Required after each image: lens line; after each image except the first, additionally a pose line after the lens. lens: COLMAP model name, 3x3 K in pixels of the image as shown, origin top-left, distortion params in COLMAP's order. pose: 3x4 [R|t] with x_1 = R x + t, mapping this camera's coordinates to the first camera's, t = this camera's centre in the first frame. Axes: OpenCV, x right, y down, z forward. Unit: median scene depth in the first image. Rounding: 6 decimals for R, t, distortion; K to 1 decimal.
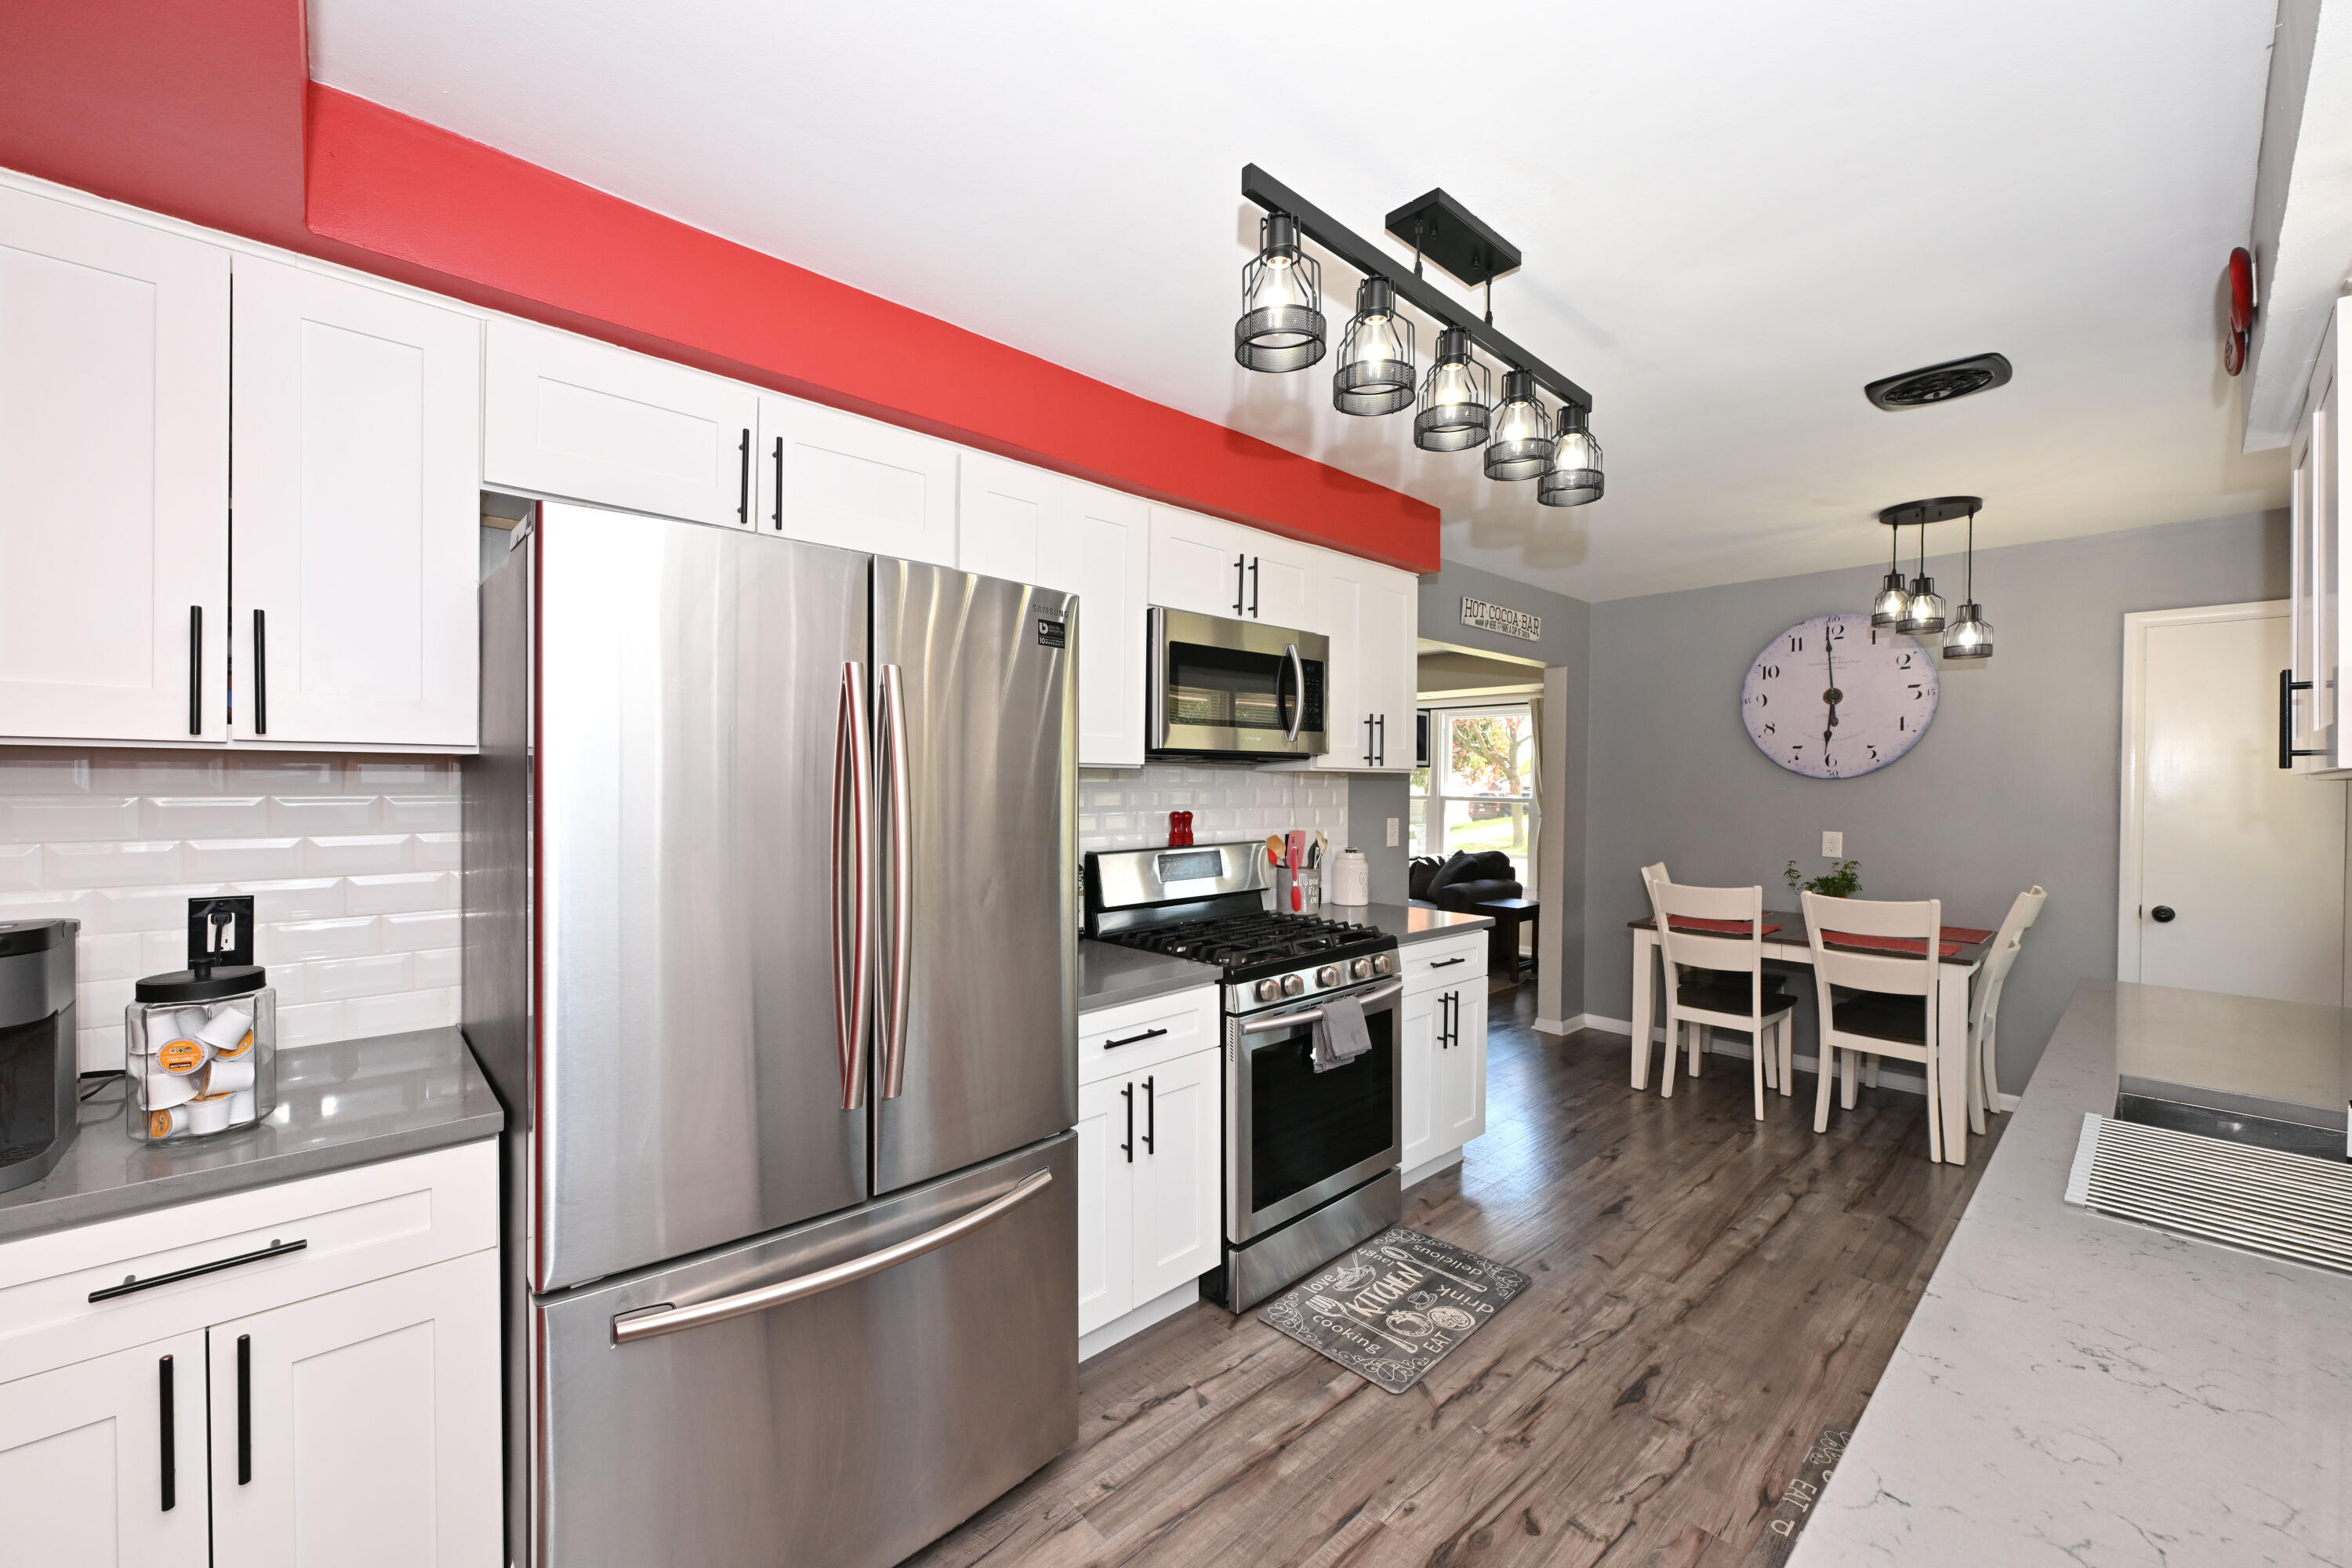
lens RADIAL K [[923.2, 0, 1179.5], [0, 923.2, 791.6], [0, 0, 1]] dist [-0.000883, 0.000146]
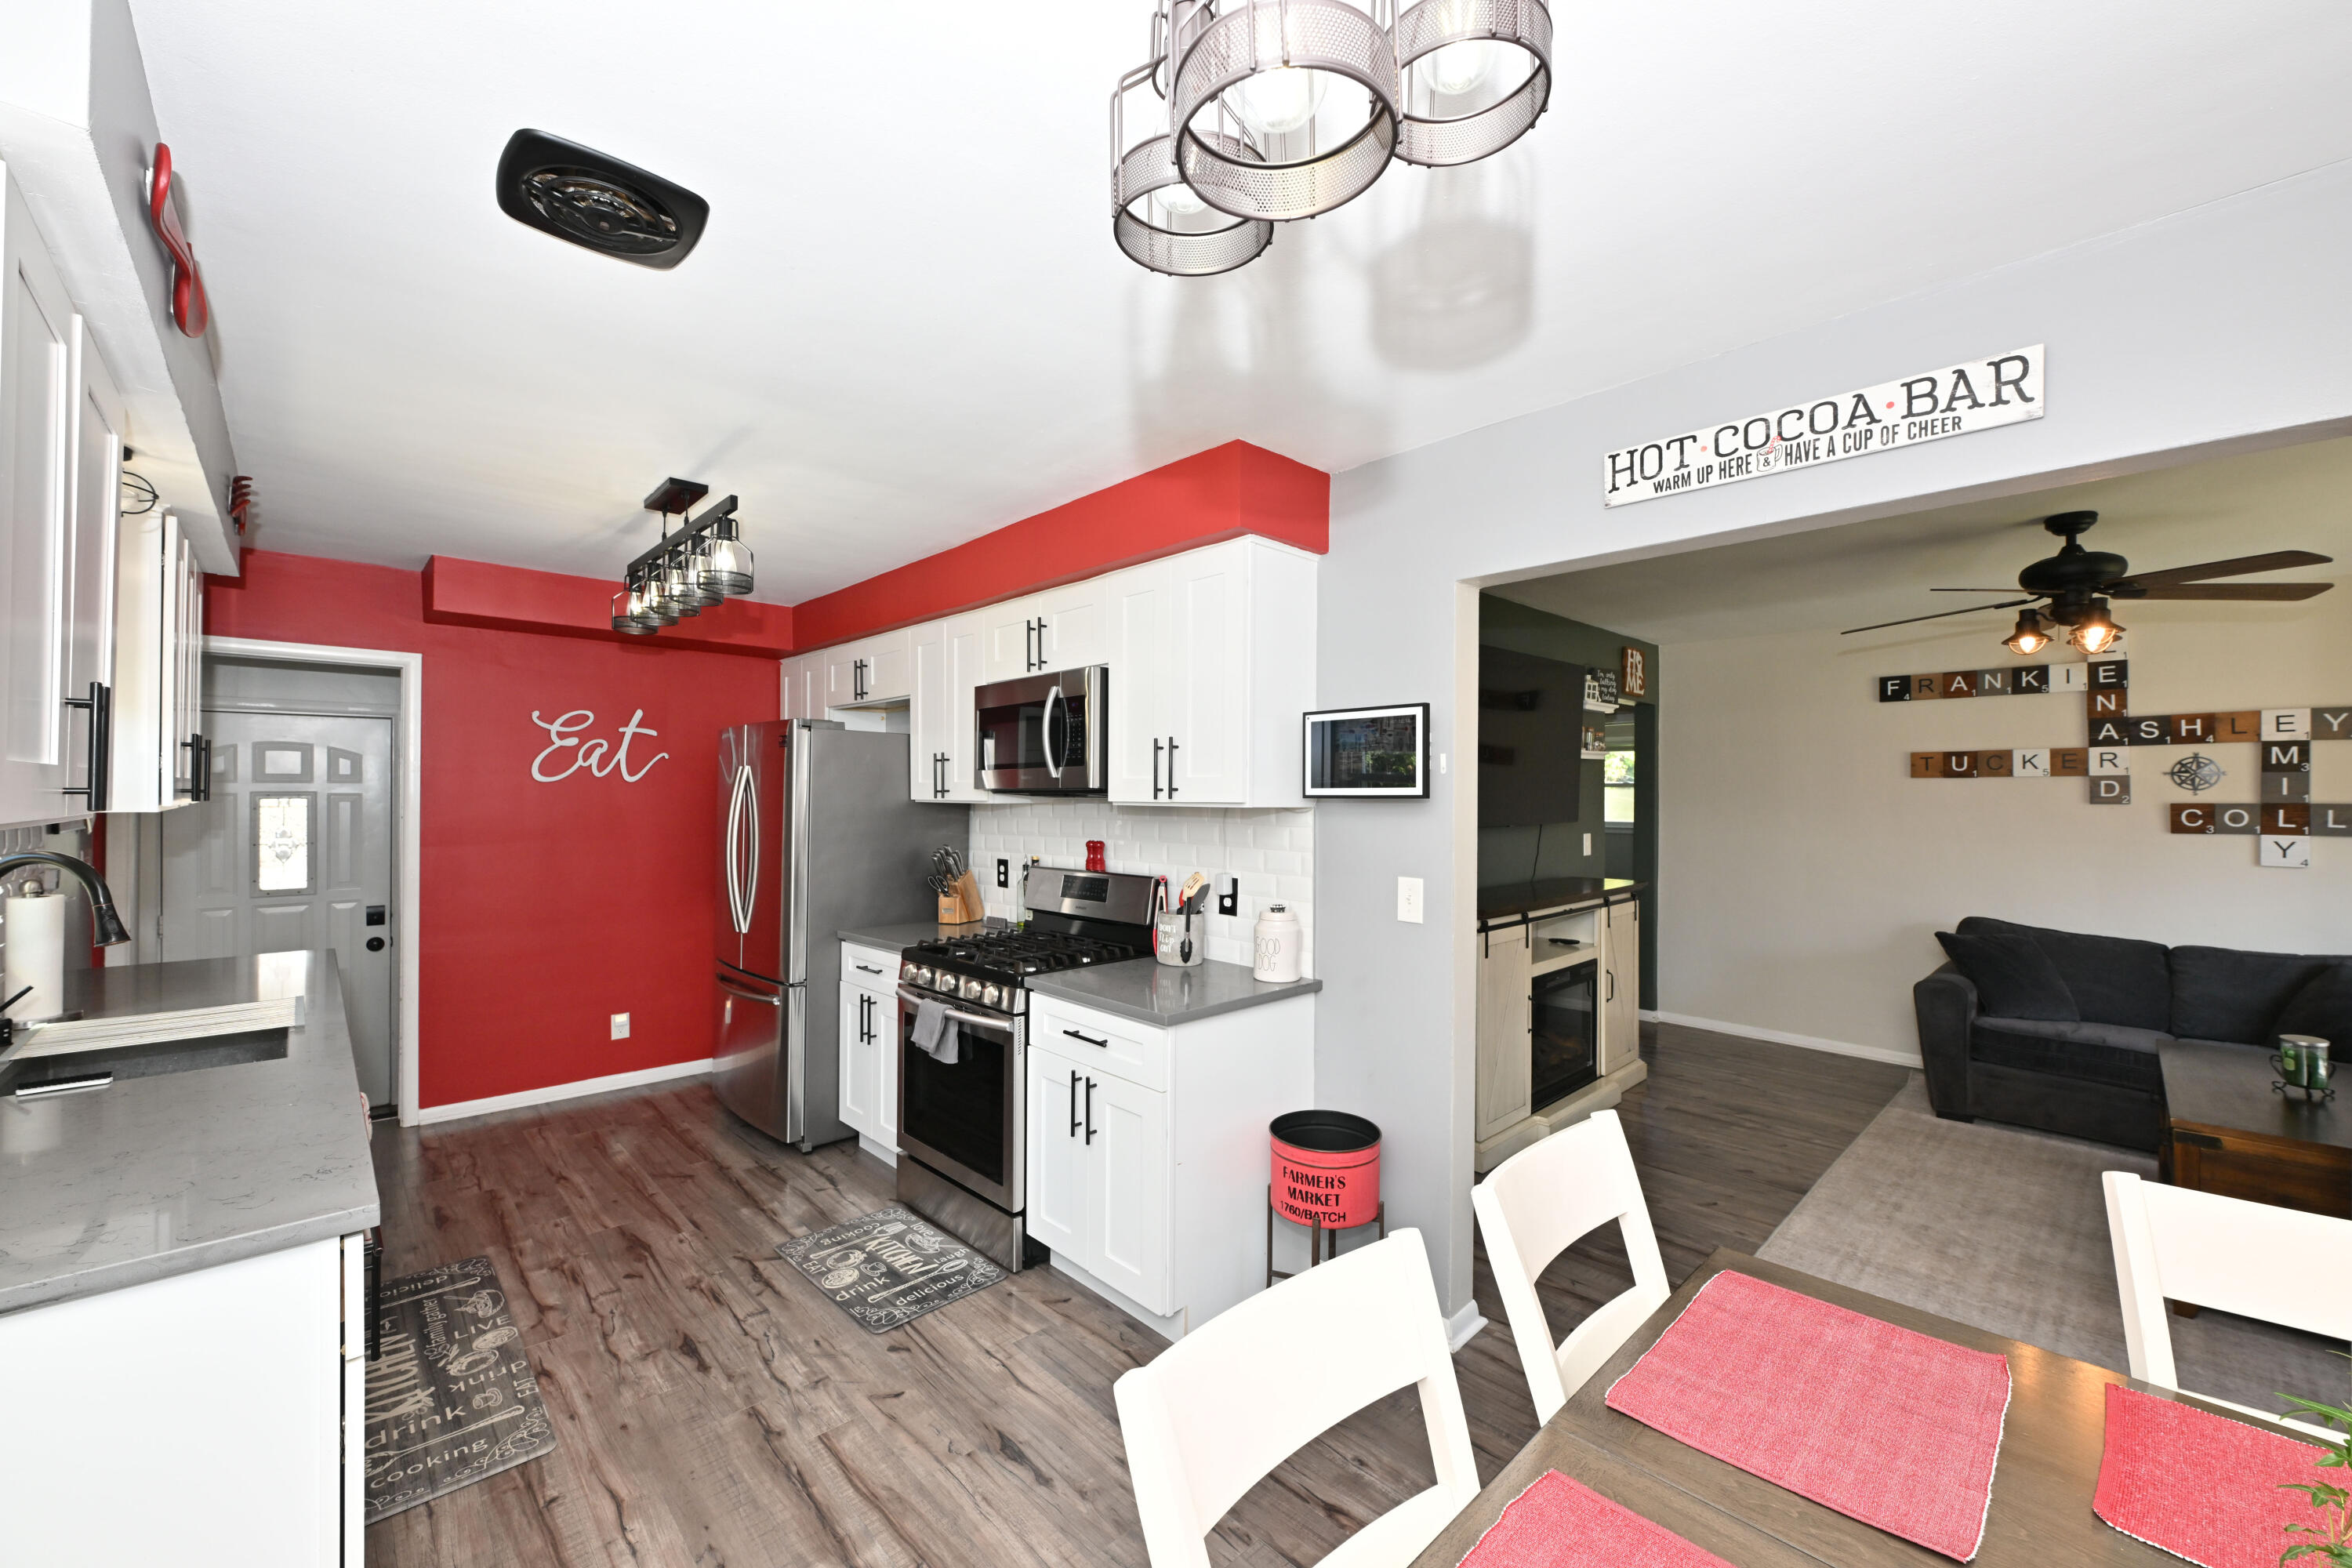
lens RADIAL K [[923.2, 0, 1179.5], [0, 923.2, 791.6], [0, 0, 1]] dist [-0.000883, 0.000146]
pose [[0.010230, -0.011914, -0.999877, 1.459034], [-0.017566, 0.999773, -0.012093, -0.034003], [0.999793, 0.017688, 0.010018, 1.397012]]
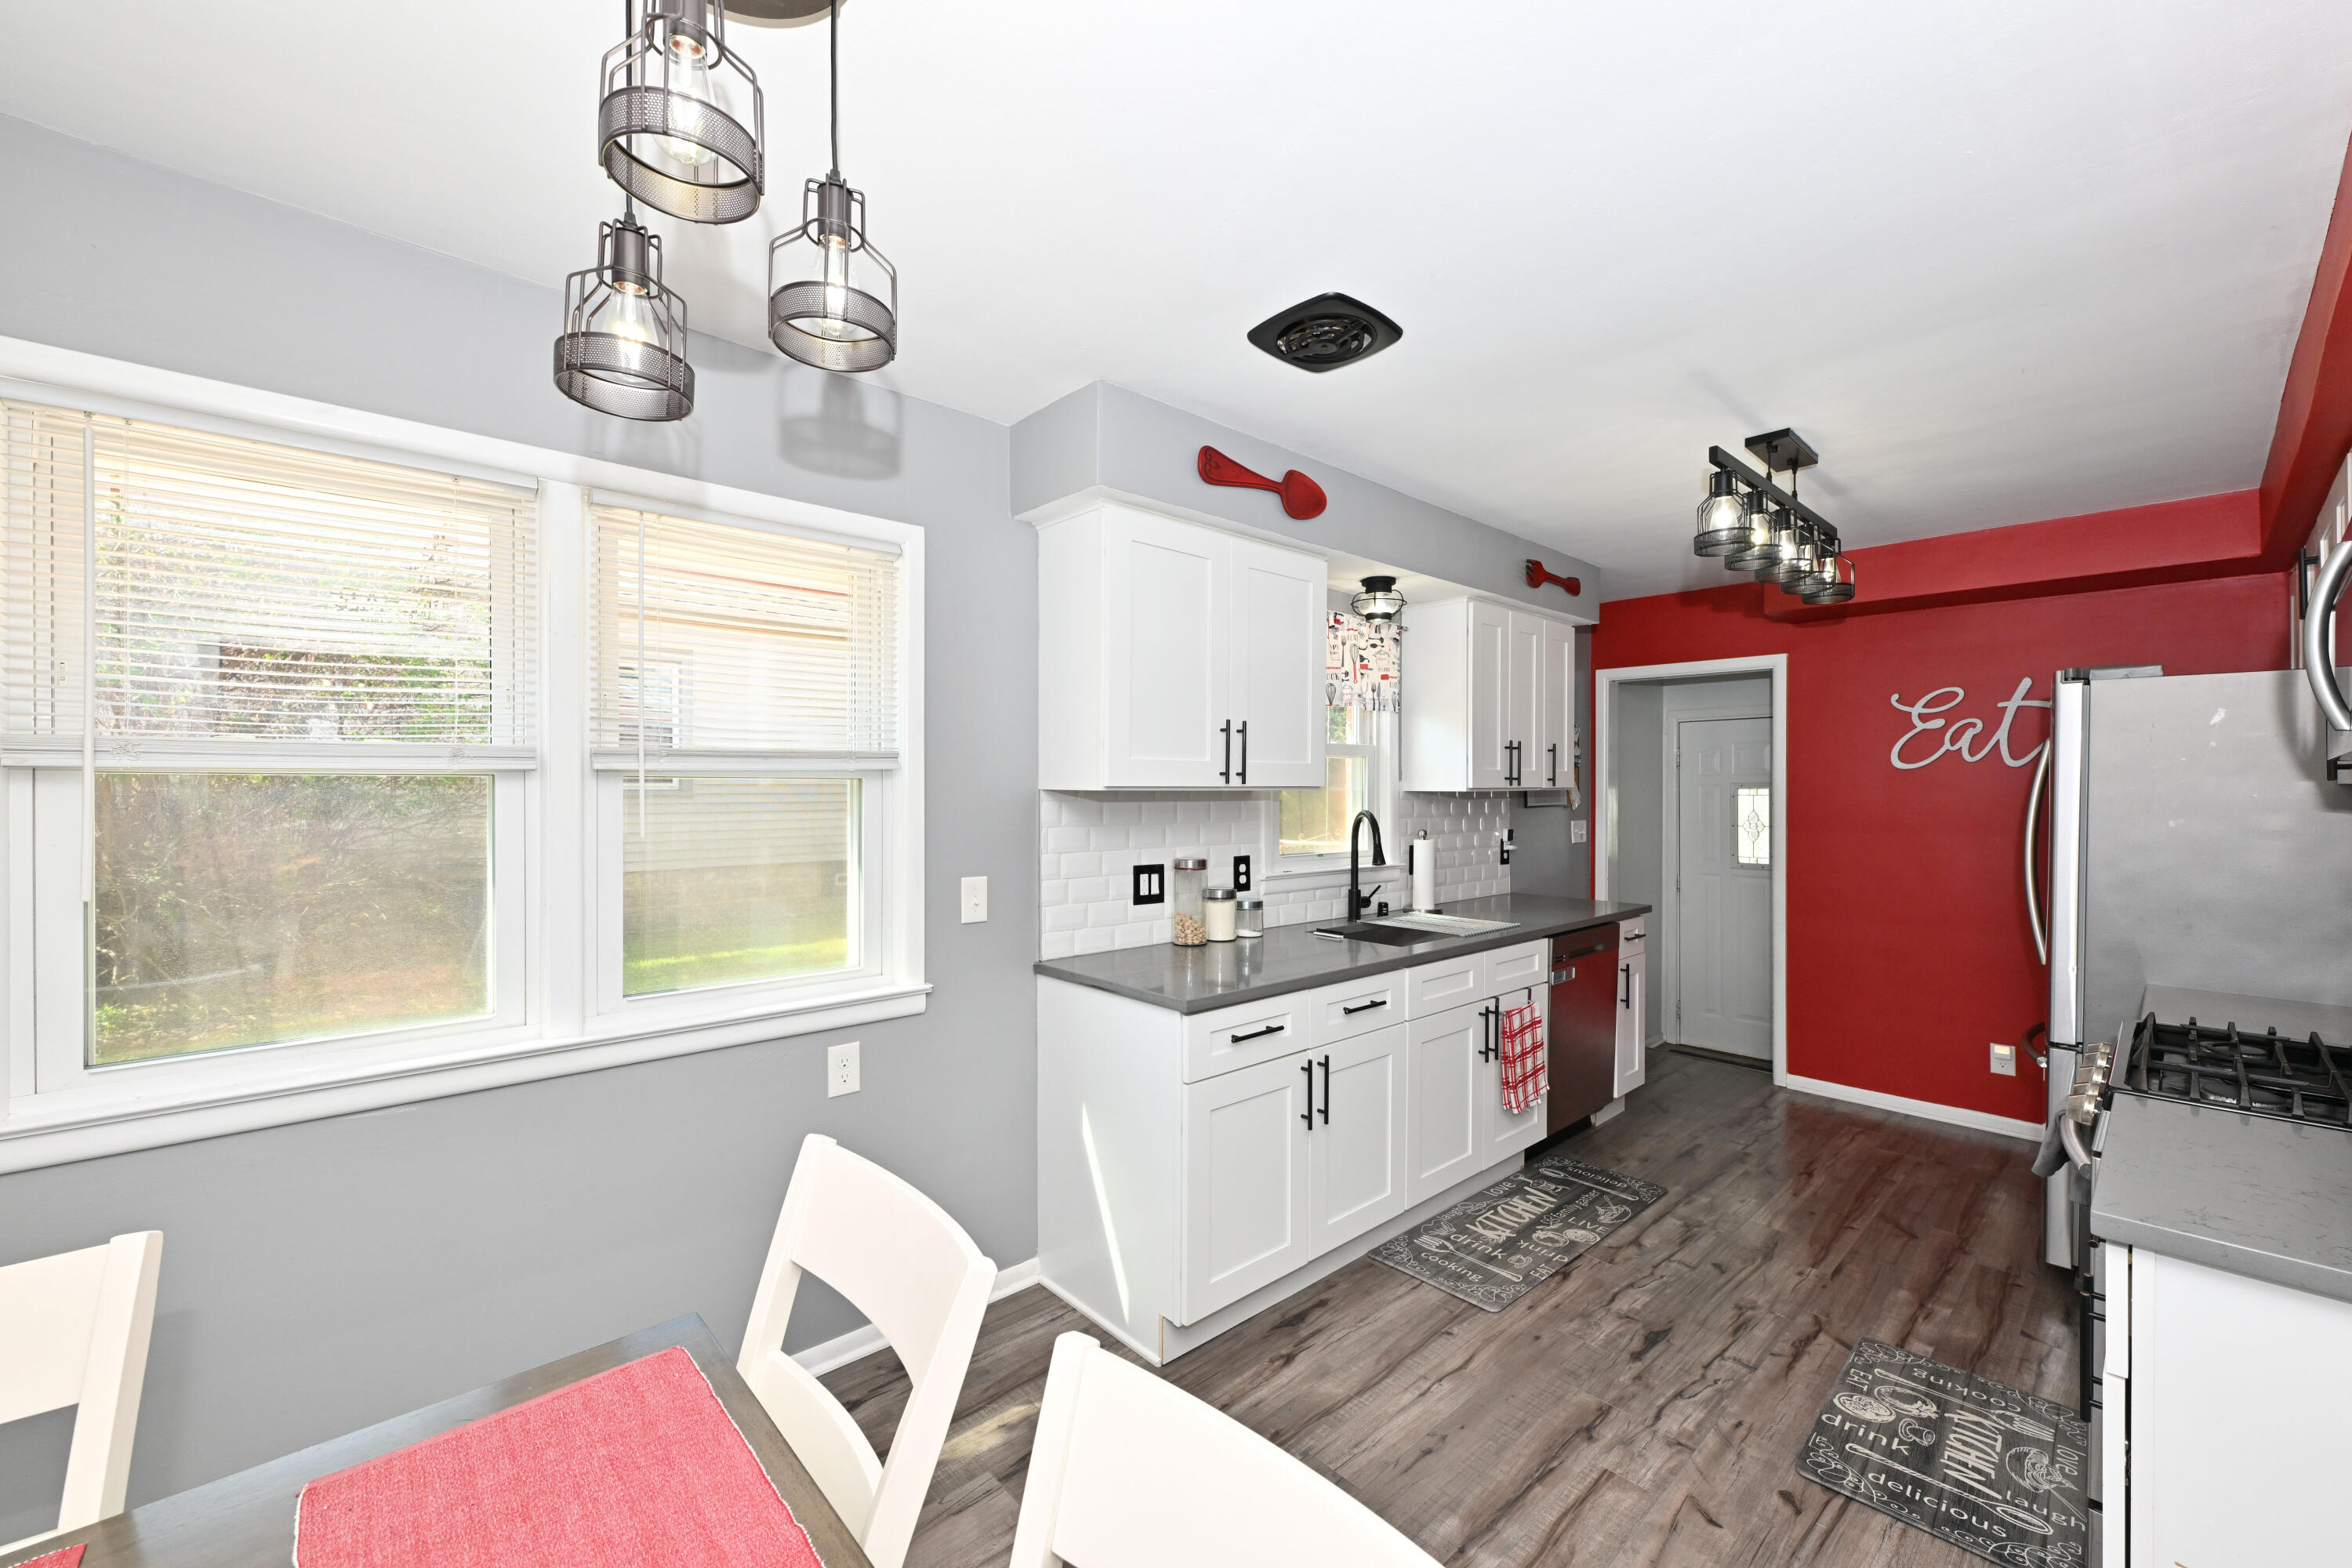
lens RADIAL K [[923.2, 0, 1179.5], [0, 923.2, 791.6], [0, 0, 1]] dist [-0.000883, 0.000146]
pose [[-0.999912, -0.011041, 0.007375, 0.945927], [-0.010905, 0.999775, 0.018168, -0.028194], [-0.007574, 0.018086, -0.999808, 1.869580]]
